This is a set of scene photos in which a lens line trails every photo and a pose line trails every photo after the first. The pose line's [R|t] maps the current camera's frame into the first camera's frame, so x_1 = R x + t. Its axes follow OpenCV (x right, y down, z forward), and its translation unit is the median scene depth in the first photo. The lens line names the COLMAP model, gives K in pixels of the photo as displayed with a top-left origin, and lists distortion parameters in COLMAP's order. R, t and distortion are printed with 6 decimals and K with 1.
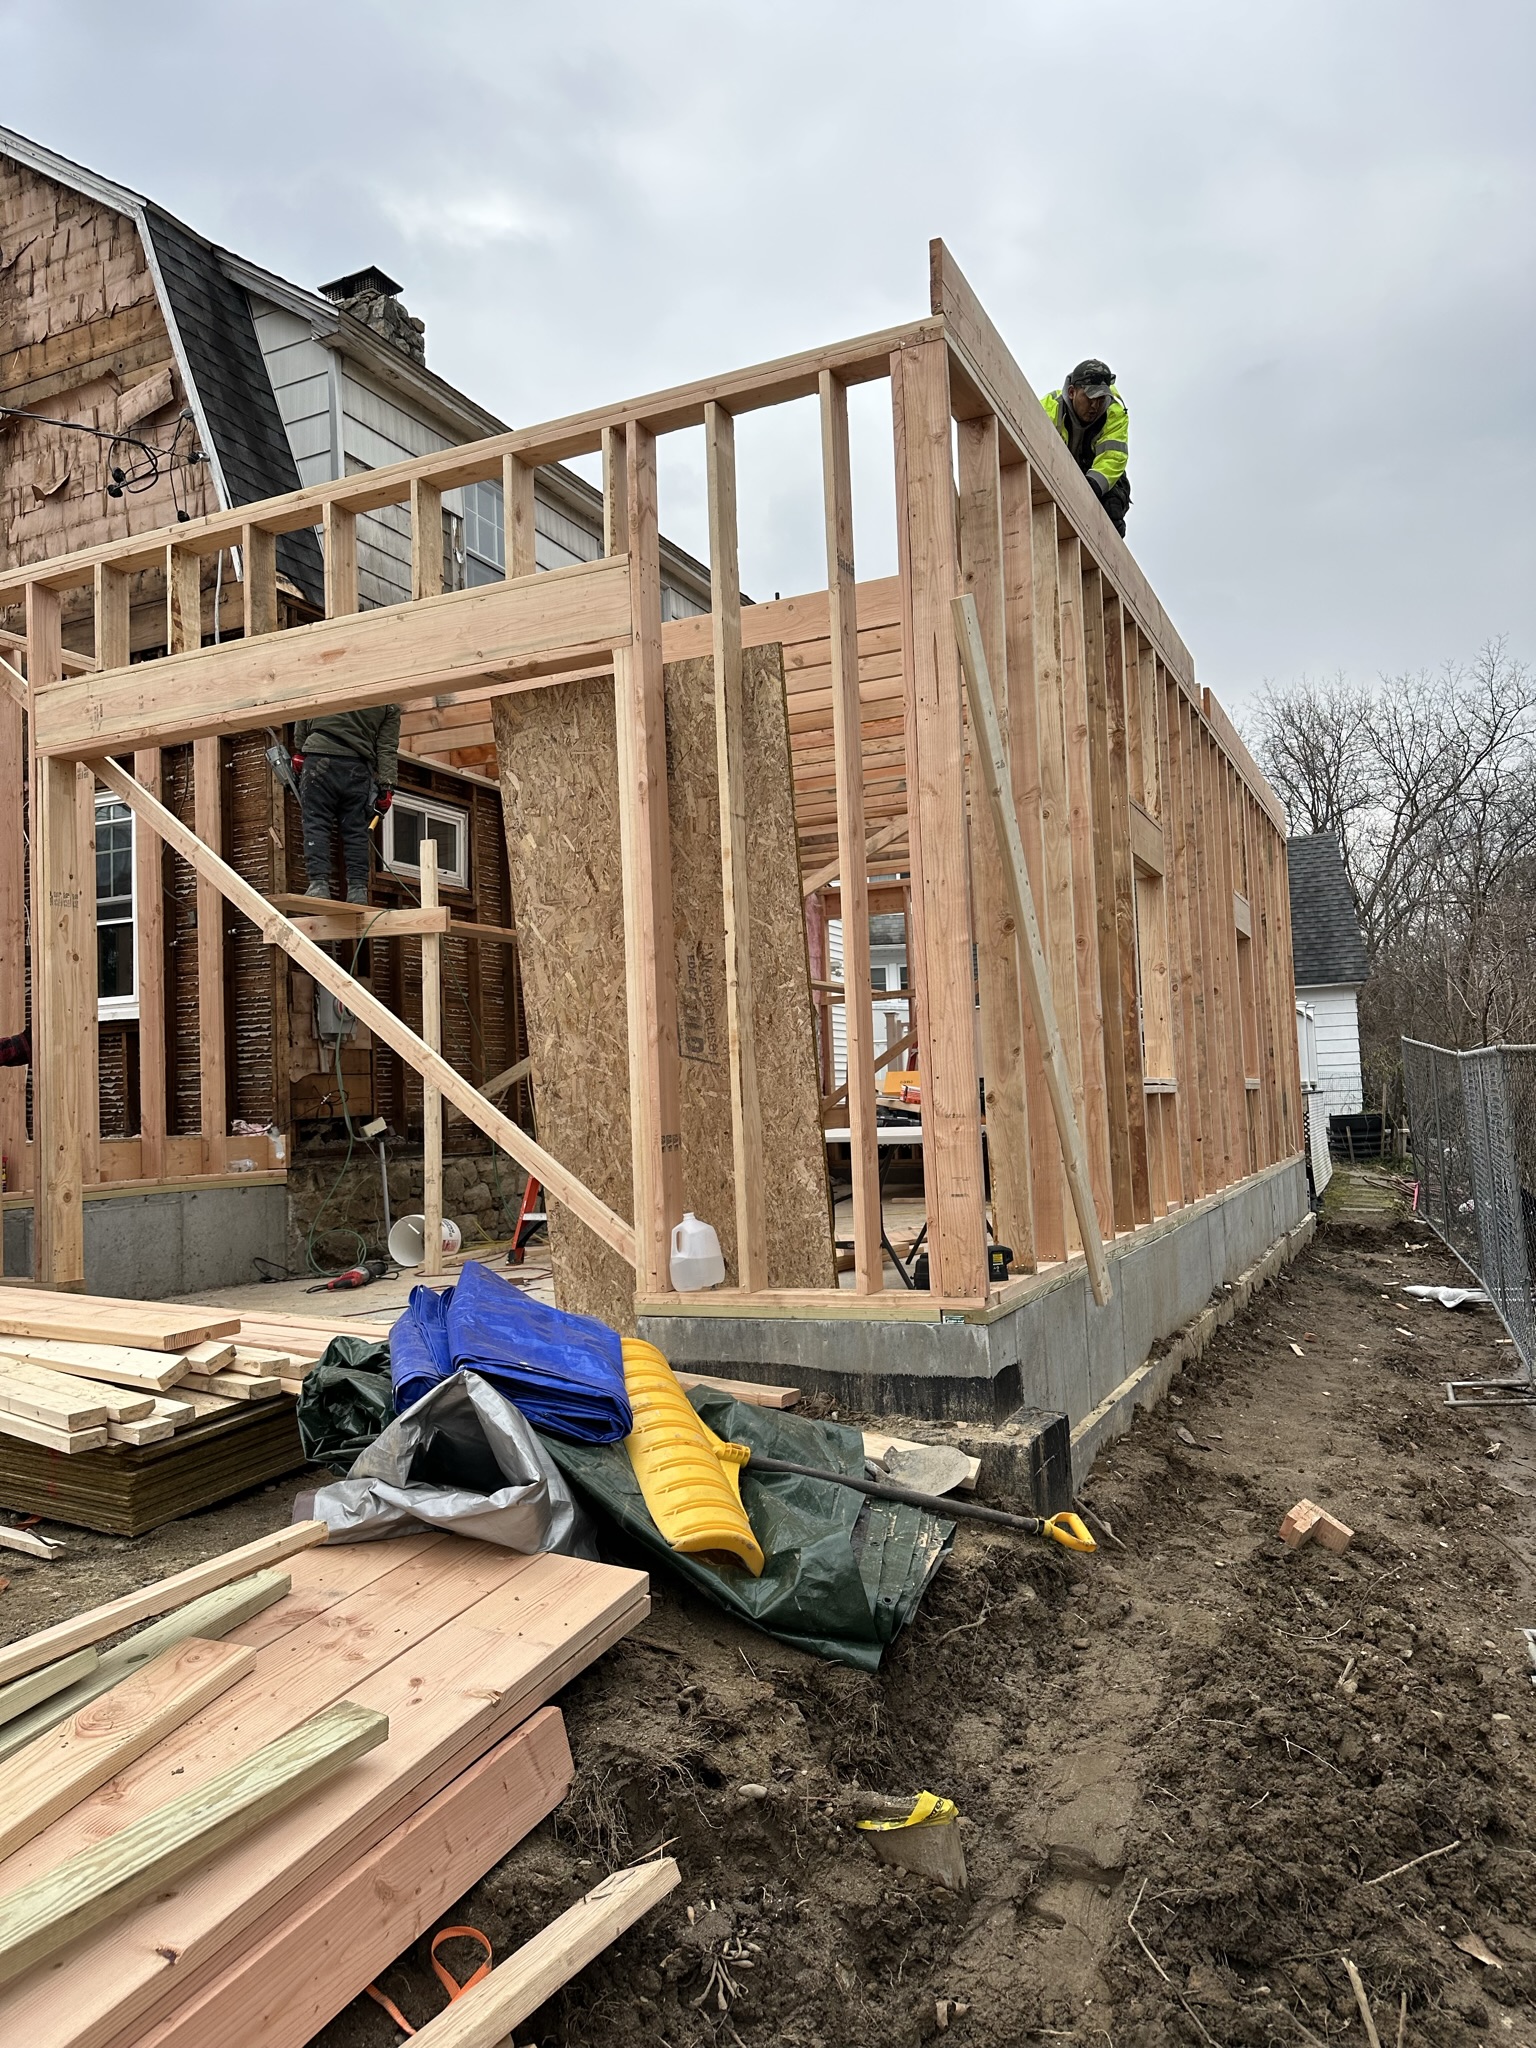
lens RADIAL K [[1434.9, 0, 775.5], [0, 1434.9, 1026.2], [0, 0, 1]] dist [0.049530, -0.057265]
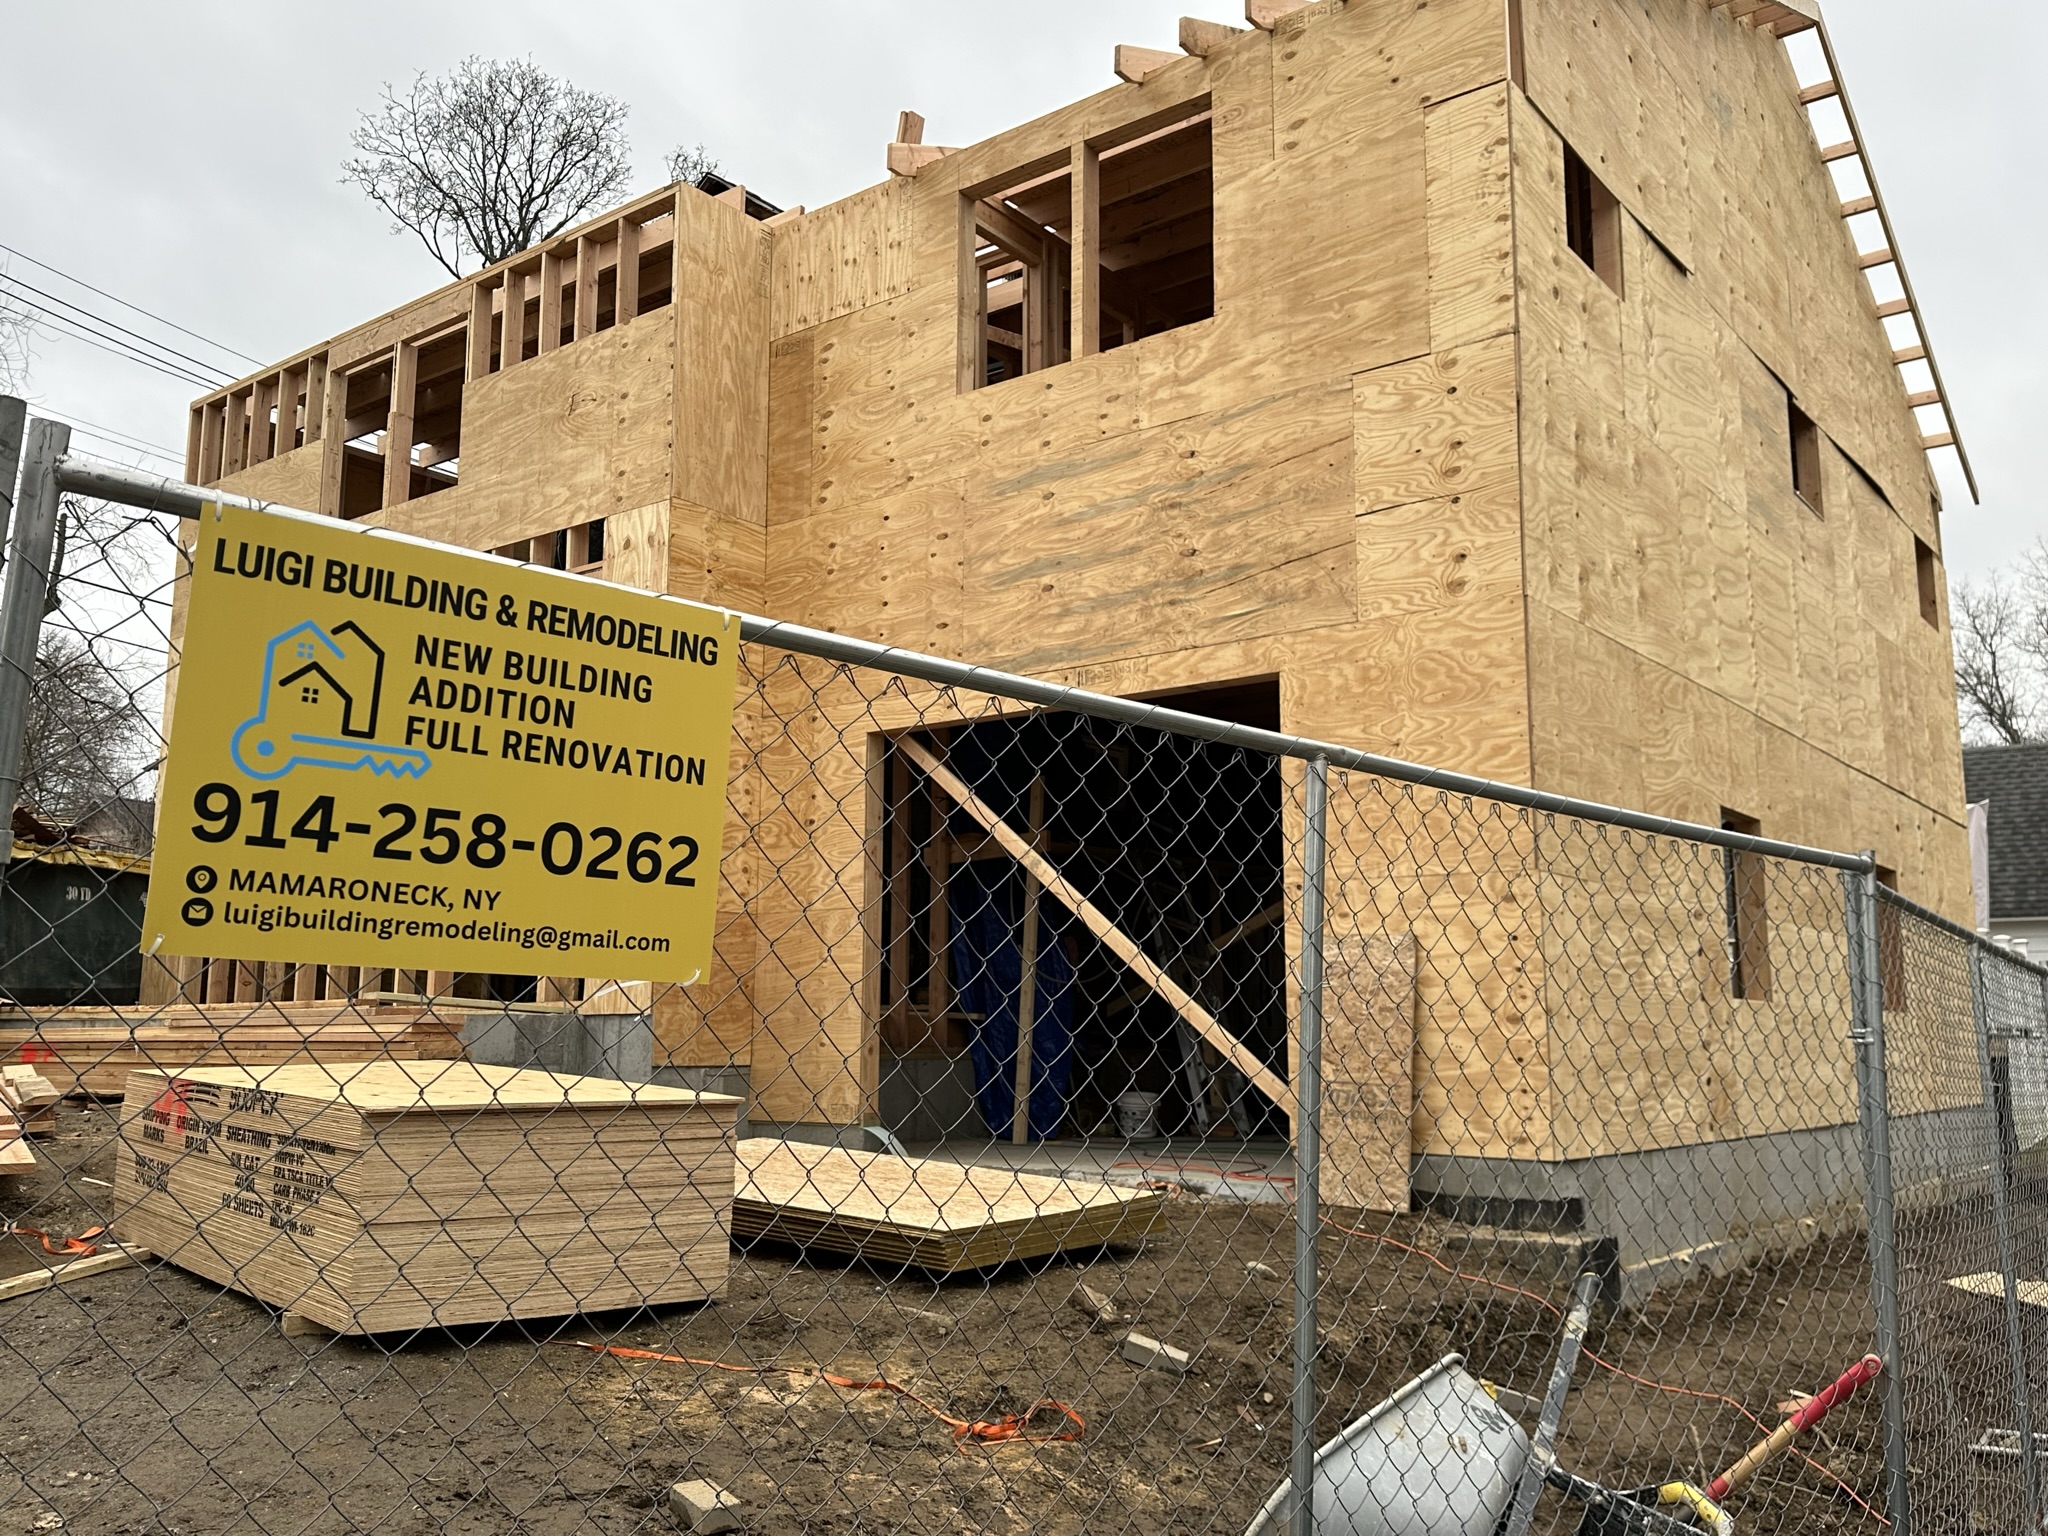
lens RADIAL K [[1682.7, 0, 1027.1], [0, 1682.7, 772.8], [0, 0, 1]] dist [0.153038, -0.268725]
pose [[0.974701, 0.007960, -0.223372, 0.013764], [-0.029586, 0.995167, -0.093637, 0.001107], [0.221547, 0.097876, 0.970225, -0.589513]]
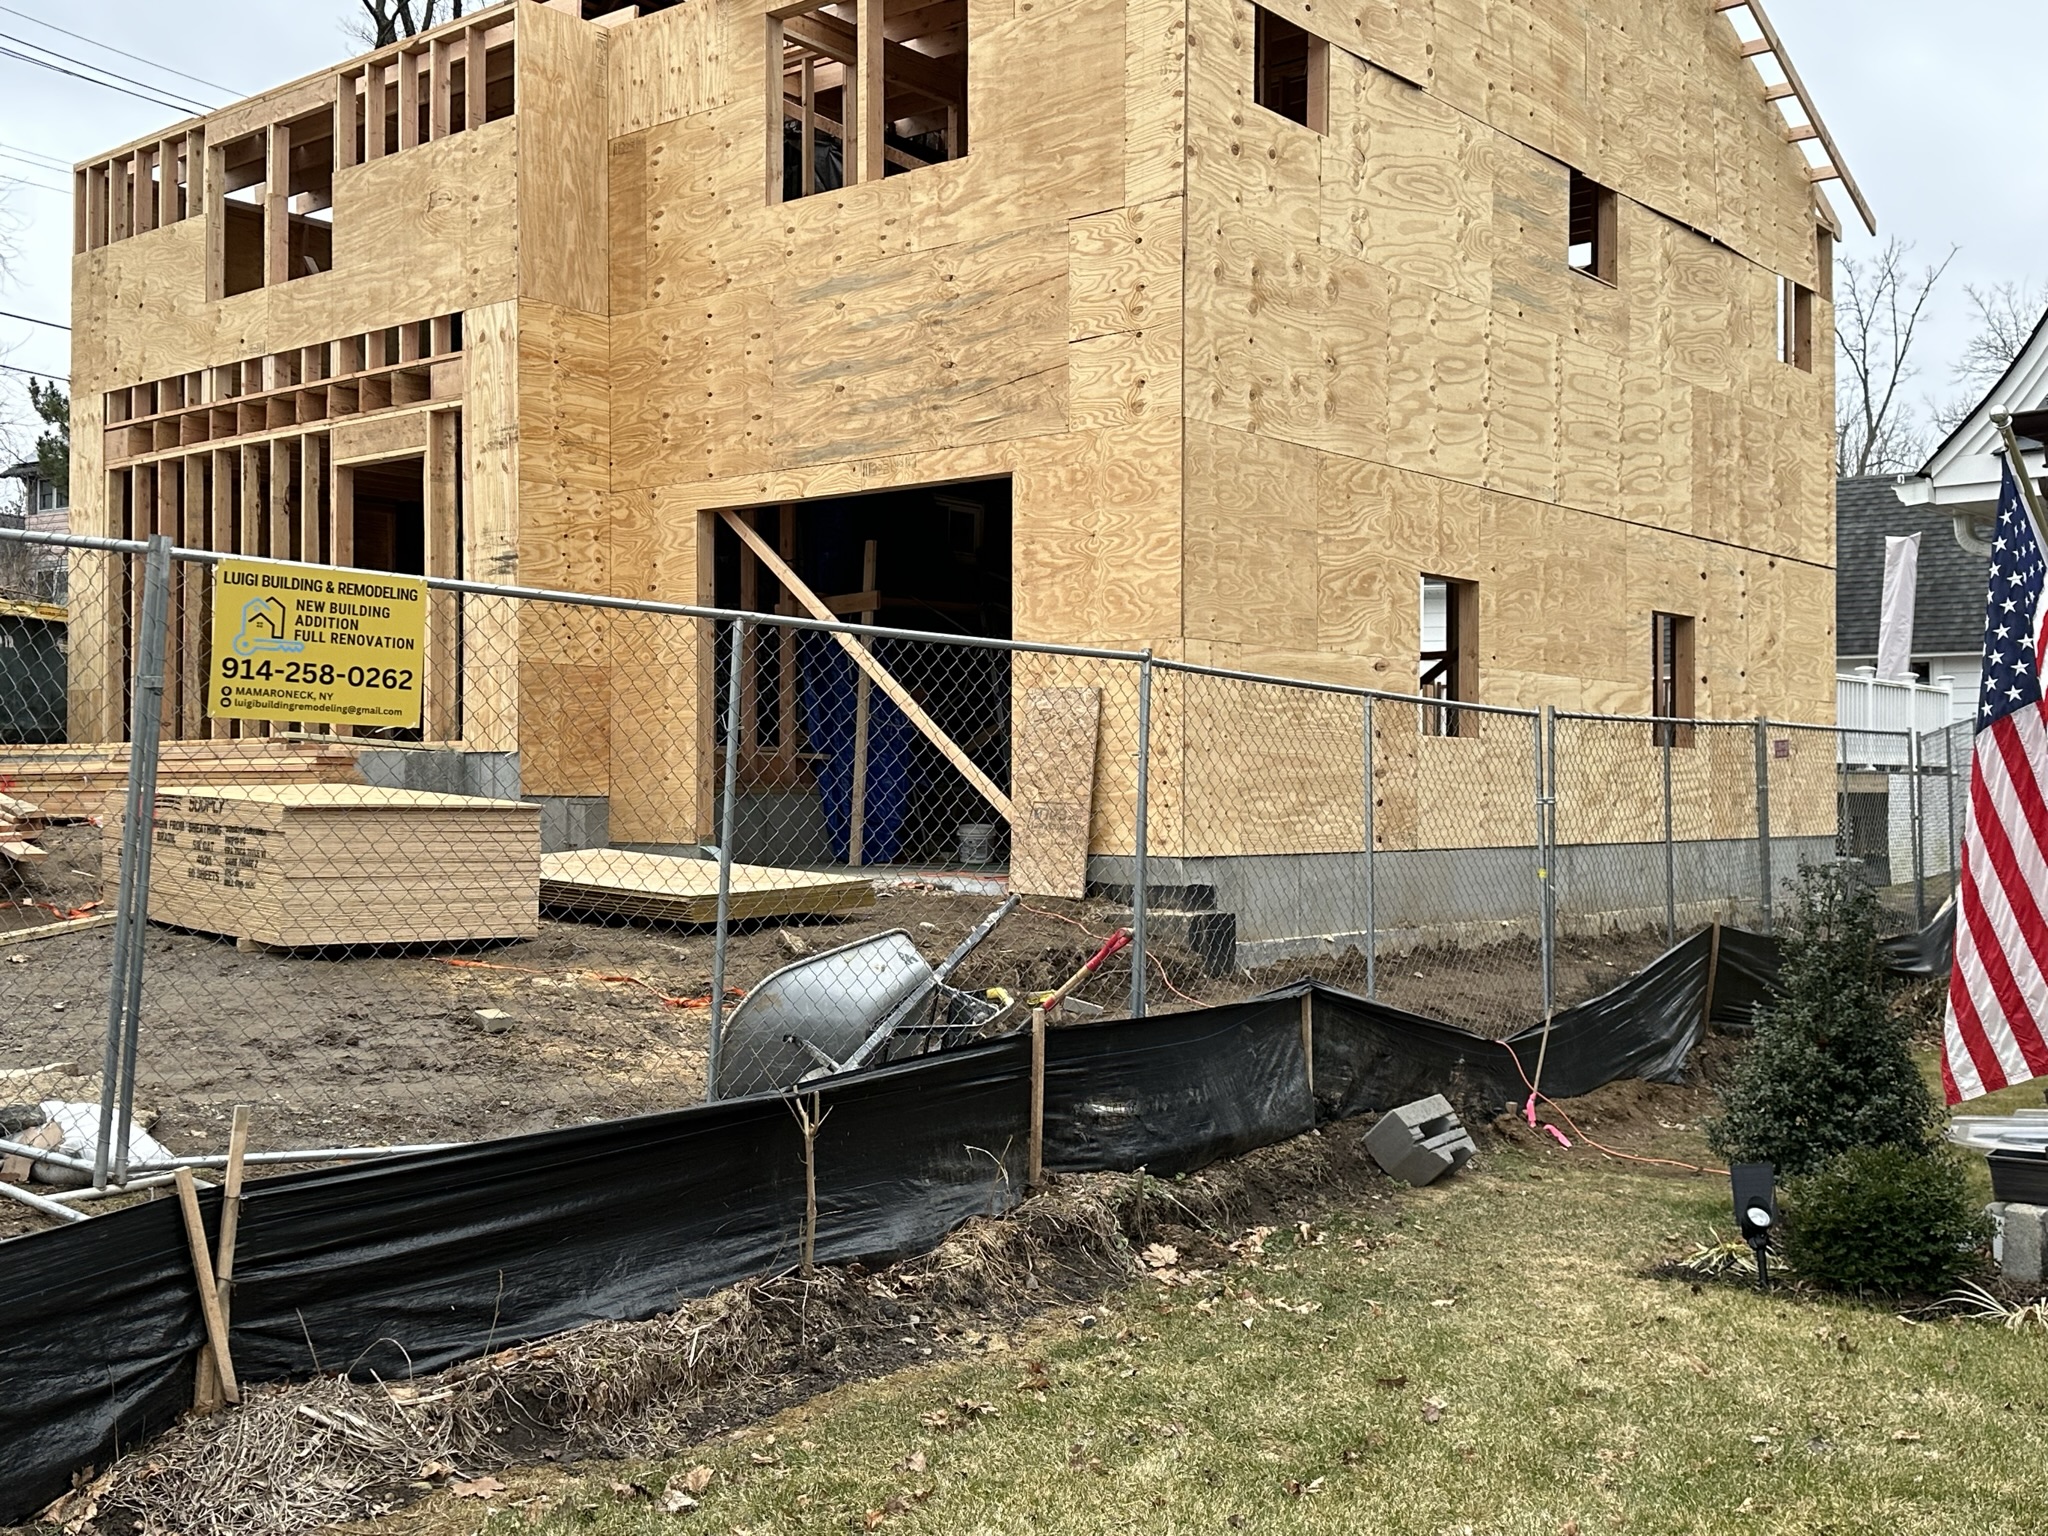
lens RADIAL K [[2078.4, 0, 1019.2], [0, 2078.4, 762.9], [0, 0, 1]] dist [0.171933, -0.309900]
pose [[0.968844, 0.038207, -0.244707, 0.440359], [-0.027102, 0.998451, 0.048589, -0.029501], [0.246184, -0.040443, 0.968379, -1.241112]]
